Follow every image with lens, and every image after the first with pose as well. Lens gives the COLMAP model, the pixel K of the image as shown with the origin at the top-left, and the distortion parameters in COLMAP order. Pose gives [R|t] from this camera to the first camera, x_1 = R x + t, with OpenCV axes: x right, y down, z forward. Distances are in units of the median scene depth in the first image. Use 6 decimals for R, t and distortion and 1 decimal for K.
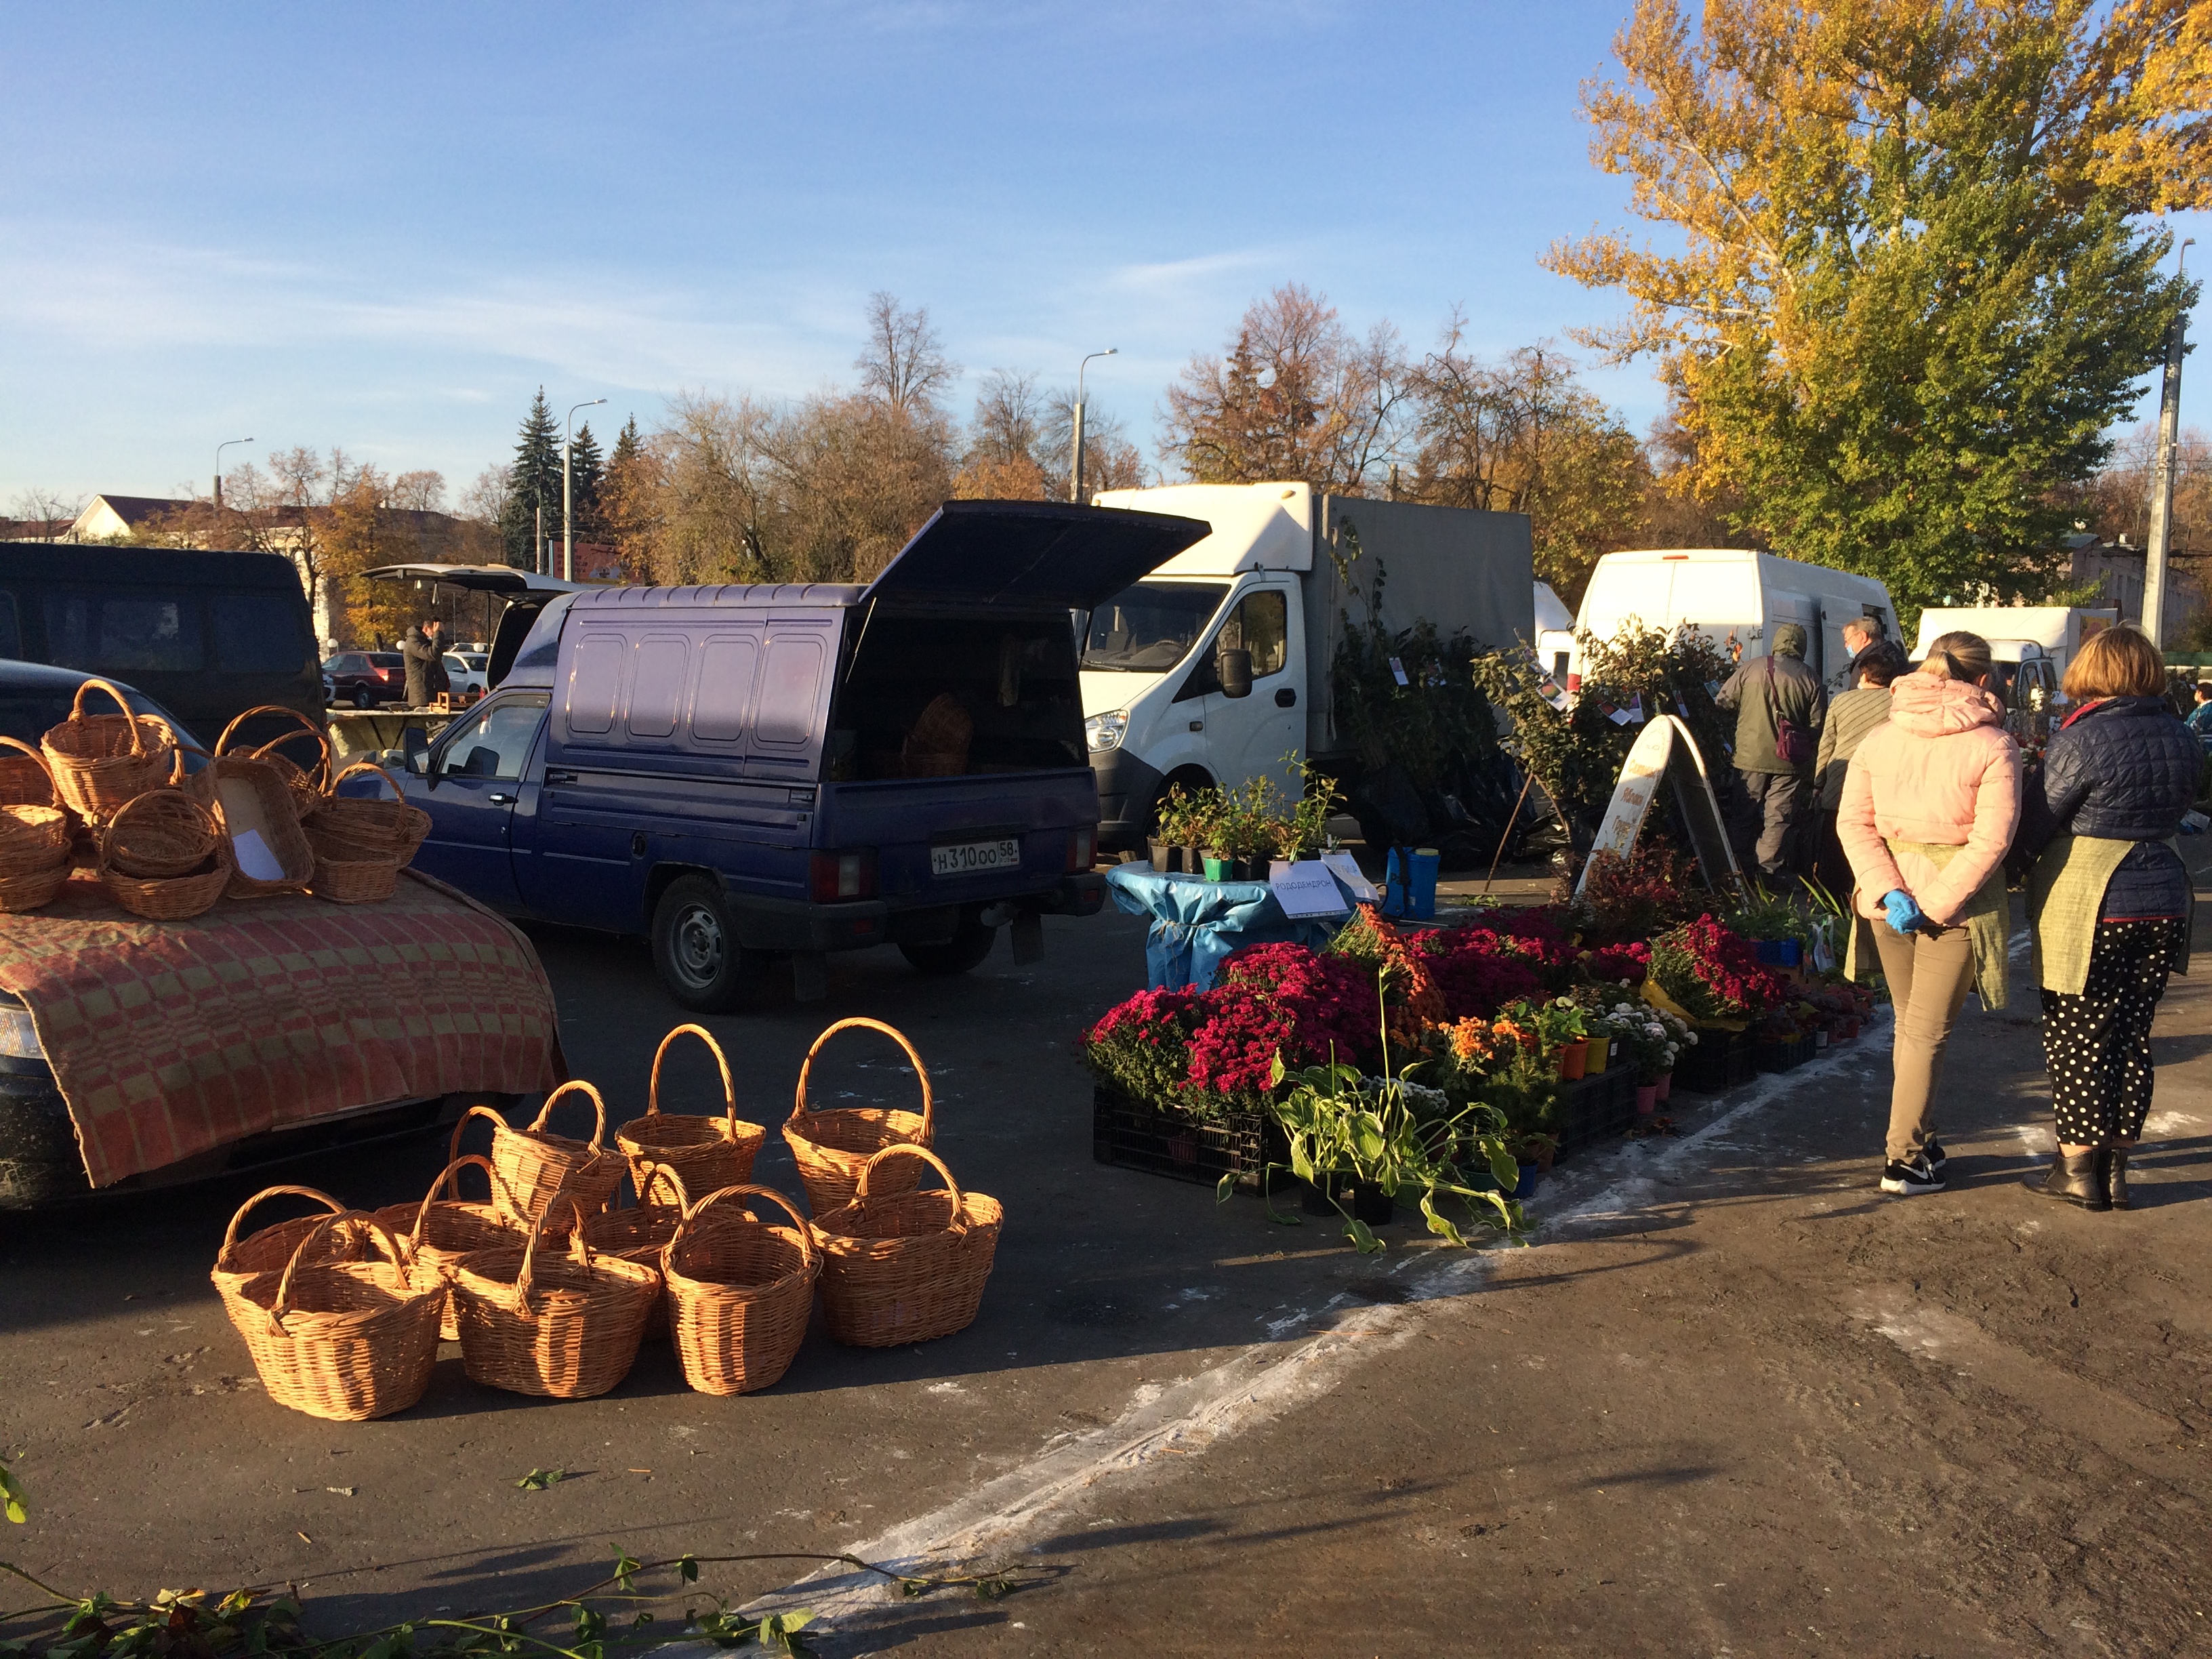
lens RADIAL K [[1889.9, 0, 1136.9], [0, 1889.9, 827.6], [0, 0, 1]] dist [0.084659, -0.102972]
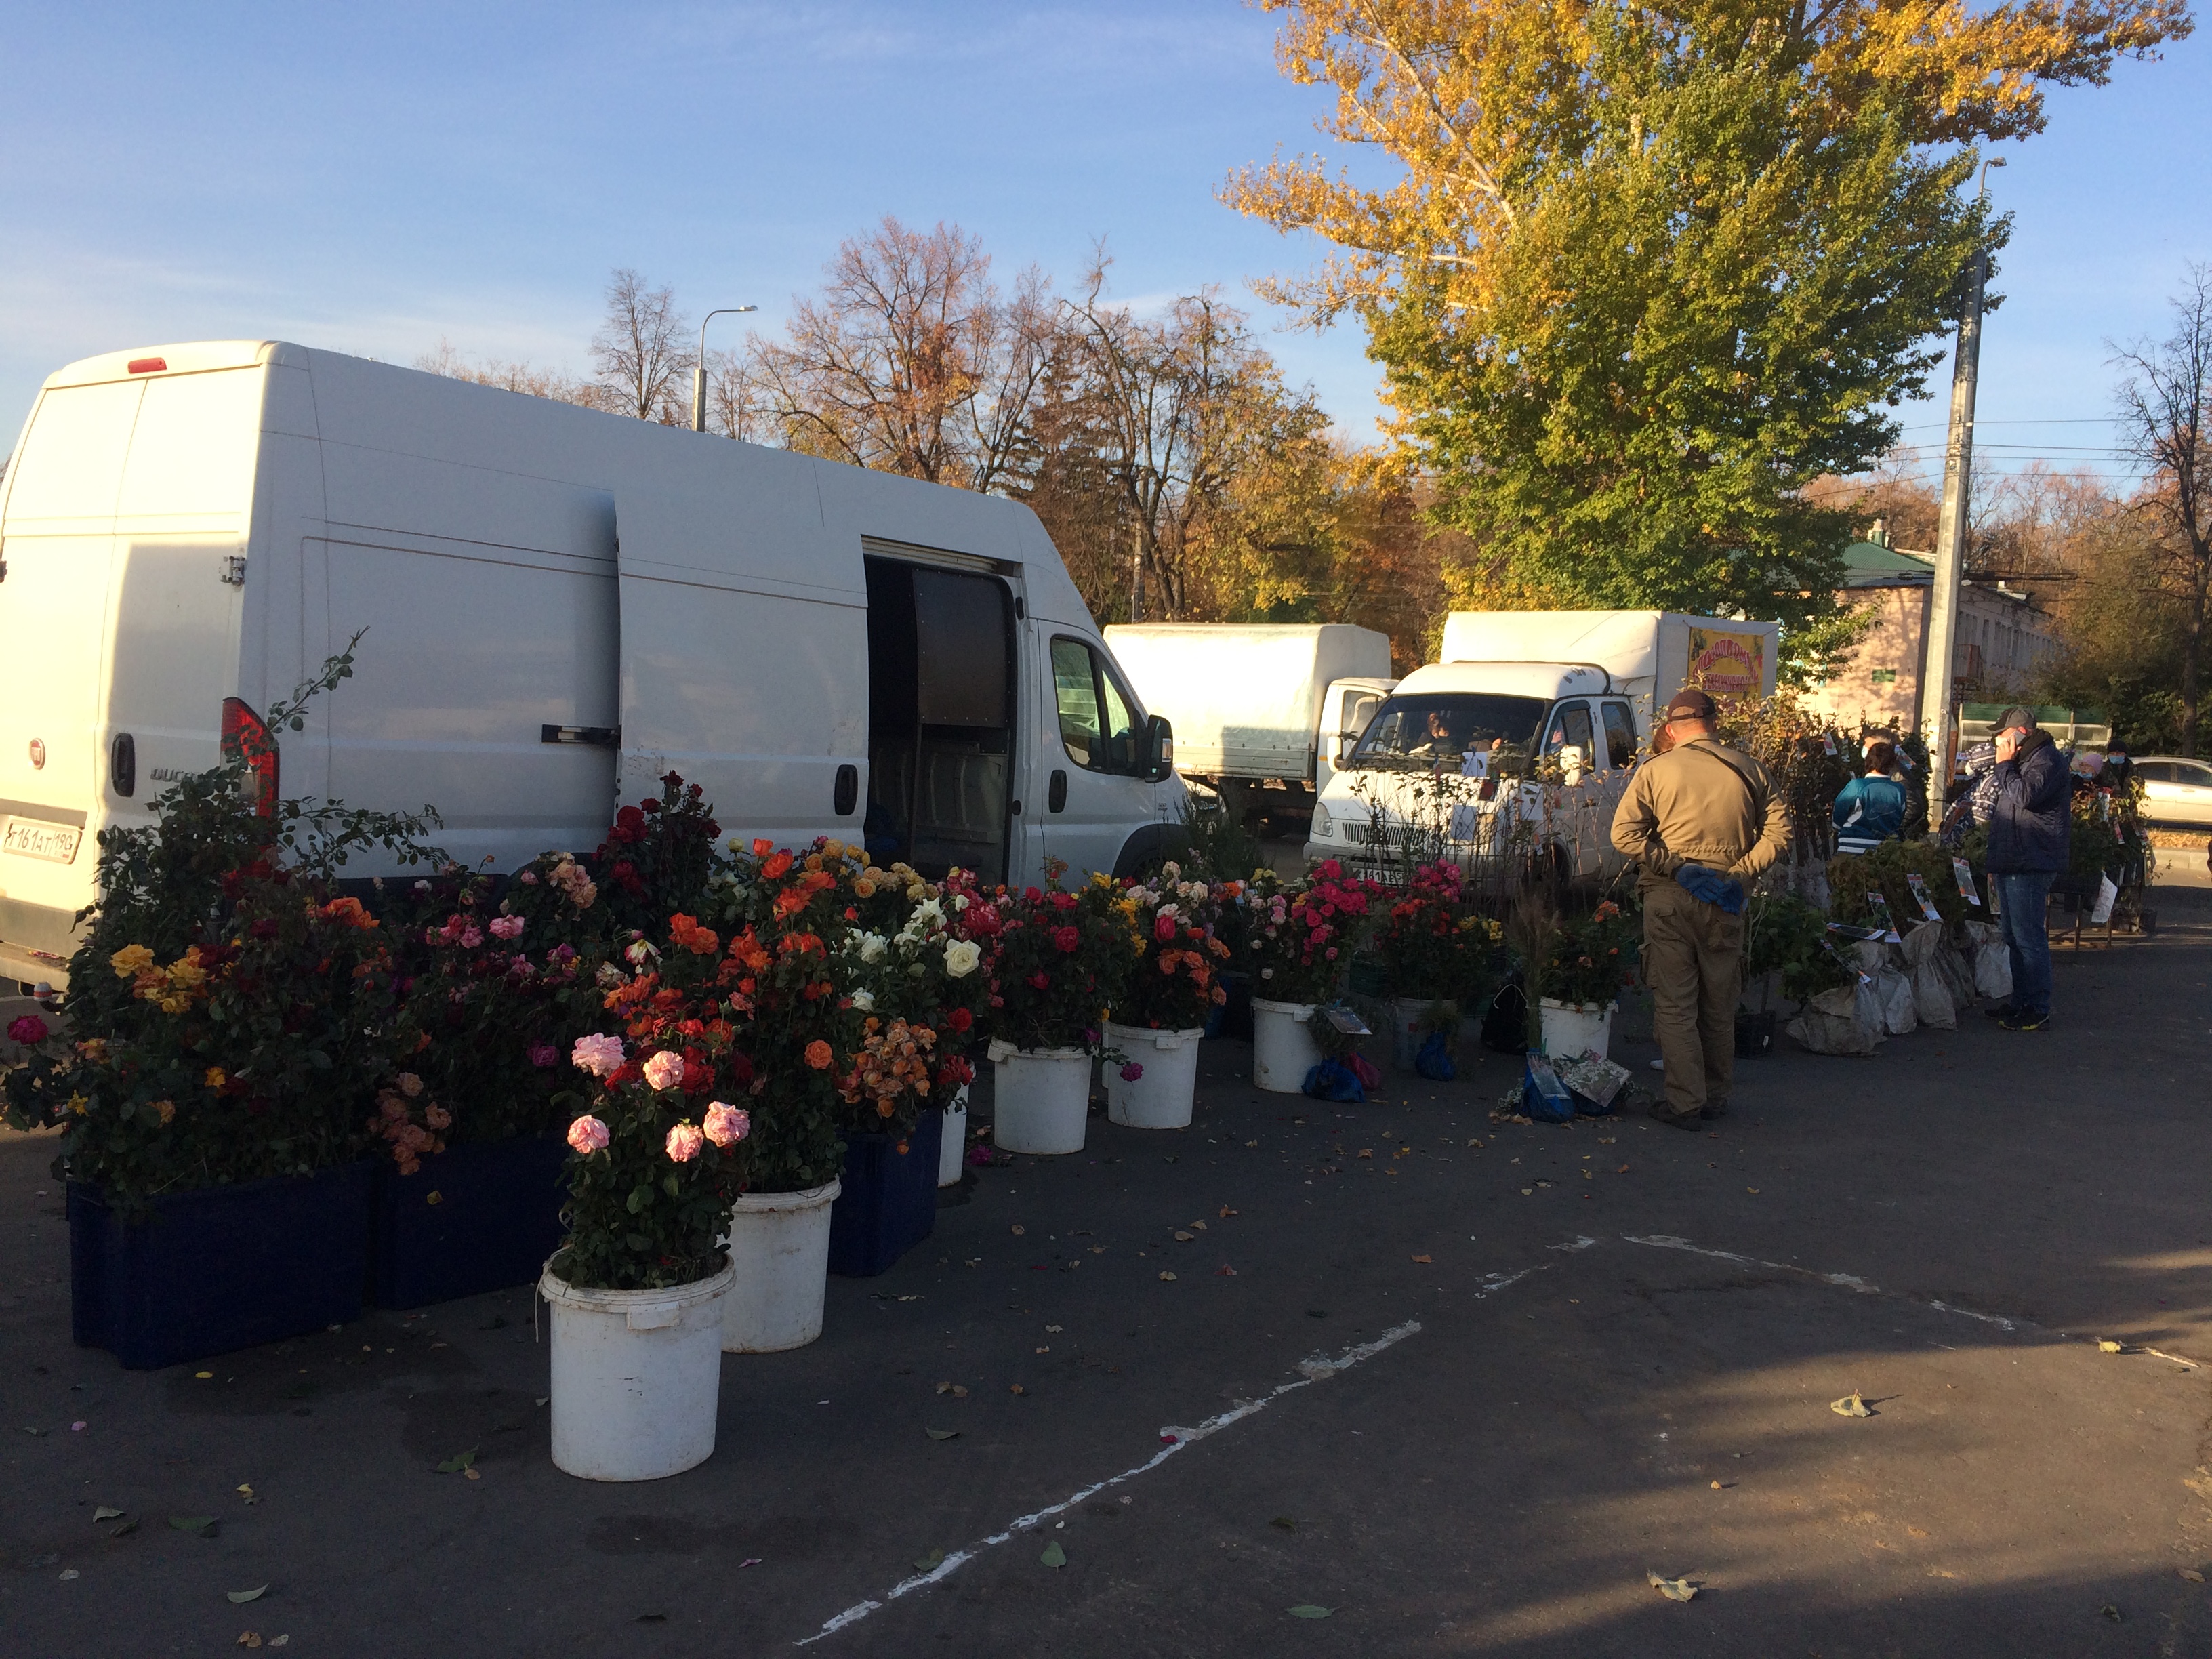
lens RADIAL K [[1889.9, 0, 1136.9], [0, 1889.9, 827.6], [0, 0, 1]] dist [0.084659, -0.102972]
pose [[0.999297, 0.020173, 0.031612, 0.187760], [-0.019528, 0.999598, -0.020575, -0.020117], [-0.032014, 0.019943, 0.999288, 0.257786]]
